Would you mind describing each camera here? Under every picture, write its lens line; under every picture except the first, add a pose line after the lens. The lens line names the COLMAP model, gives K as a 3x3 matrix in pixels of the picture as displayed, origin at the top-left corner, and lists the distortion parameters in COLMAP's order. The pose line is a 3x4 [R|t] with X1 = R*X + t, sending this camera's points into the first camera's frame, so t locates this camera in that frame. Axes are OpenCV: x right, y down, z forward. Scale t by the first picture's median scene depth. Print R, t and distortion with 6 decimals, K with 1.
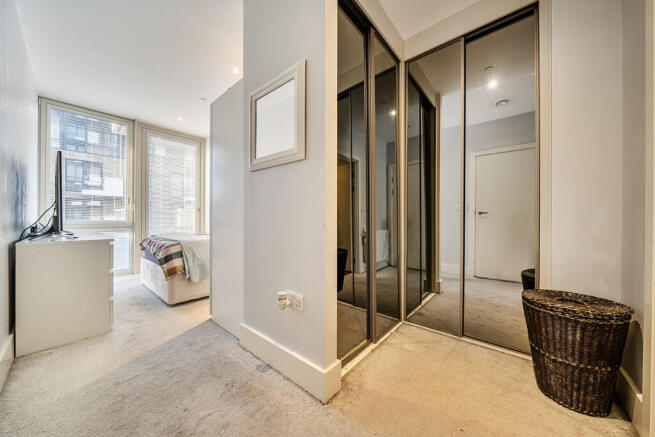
lens RADIAL K [[224.1, 0, 329.7], [0, 224.1, 217.4], [0, 0, 1]] dist [0.002261, 0.000014]
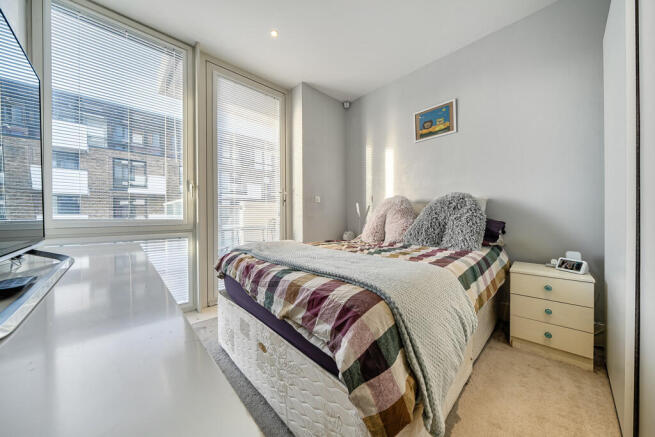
lens RADIAL K [[224.1, 0, 325.3], [0, 224.1, 217.3], [0, 0, 1]] dist [0.002261, 0.000014]
pose [[0.992887, -0.005285, -0.118947, -0.440353], [0.006660, 0.999916, 0.011162, 0.002643], [0.118878, -0.011875, 0.992838, 0.431557]]
